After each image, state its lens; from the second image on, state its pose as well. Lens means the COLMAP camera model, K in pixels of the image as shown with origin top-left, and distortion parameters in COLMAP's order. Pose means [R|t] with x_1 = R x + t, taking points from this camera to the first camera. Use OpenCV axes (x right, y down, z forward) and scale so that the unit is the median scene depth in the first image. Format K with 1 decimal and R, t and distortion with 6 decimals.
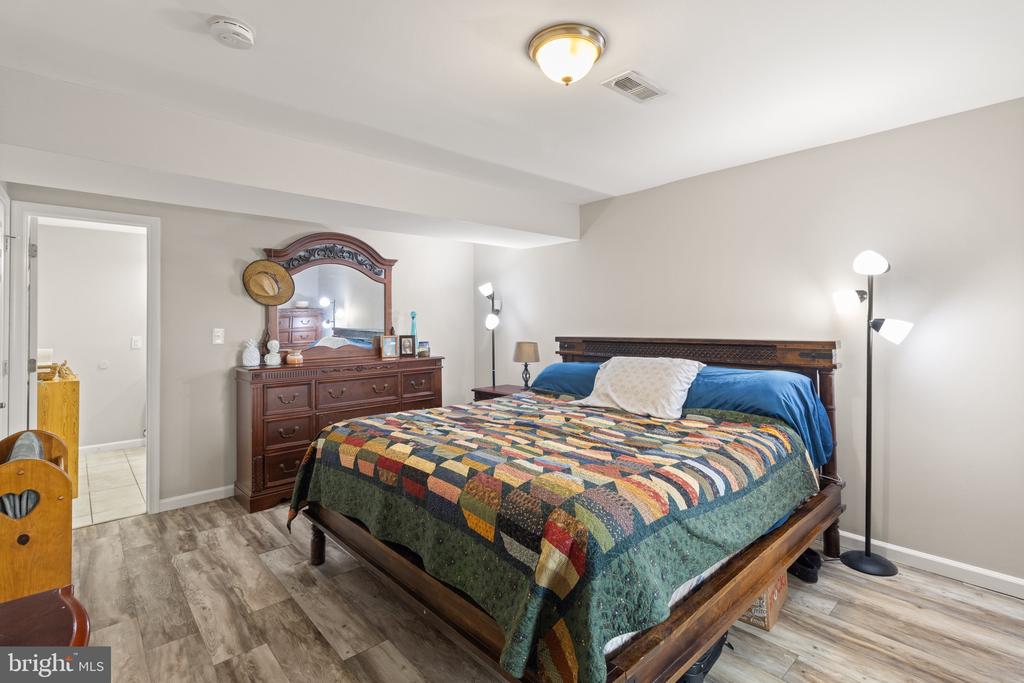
lens RADIAL K [[482.1, 0, 512.1], [0, 482.1, 320.0], [0, 0, 1]] dist [-0.000346, 0.000296]
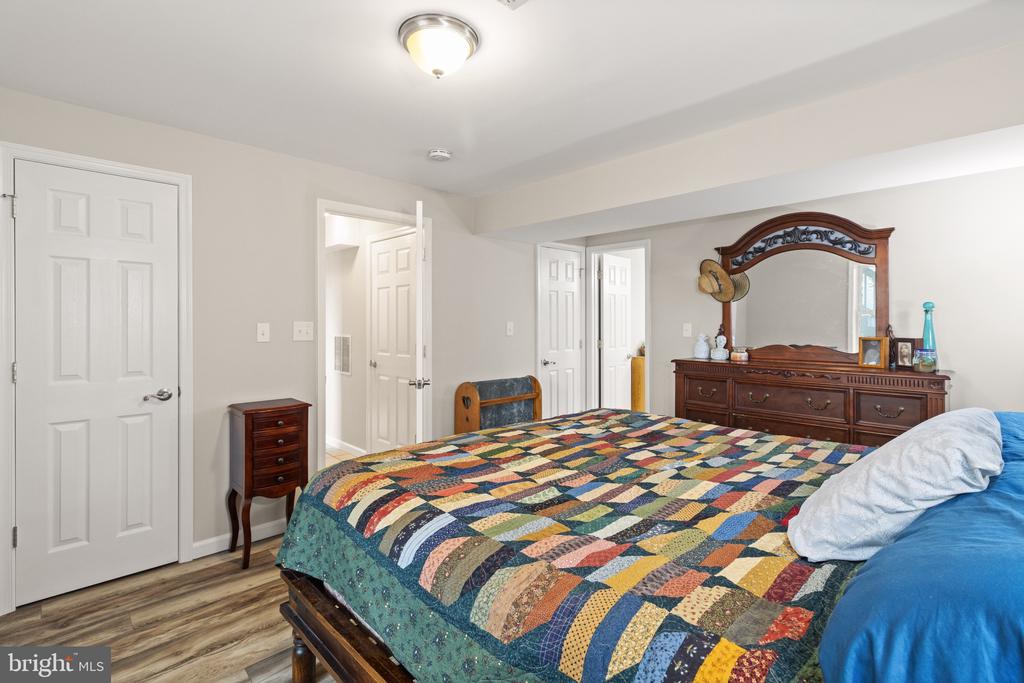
lens RADIAL K [[482.1, 0, 512.1], [0, 482.1, 320.0], [0, 0, 1]] dist [-0.000346, 0.000296]
pose [[0.029344, 0.002661, -0.999566, 0.468140], [0.002465, 0.999993, 0.002735, 0.003783], [0.999566, -0.002544, 0.029337, 0.473178]]
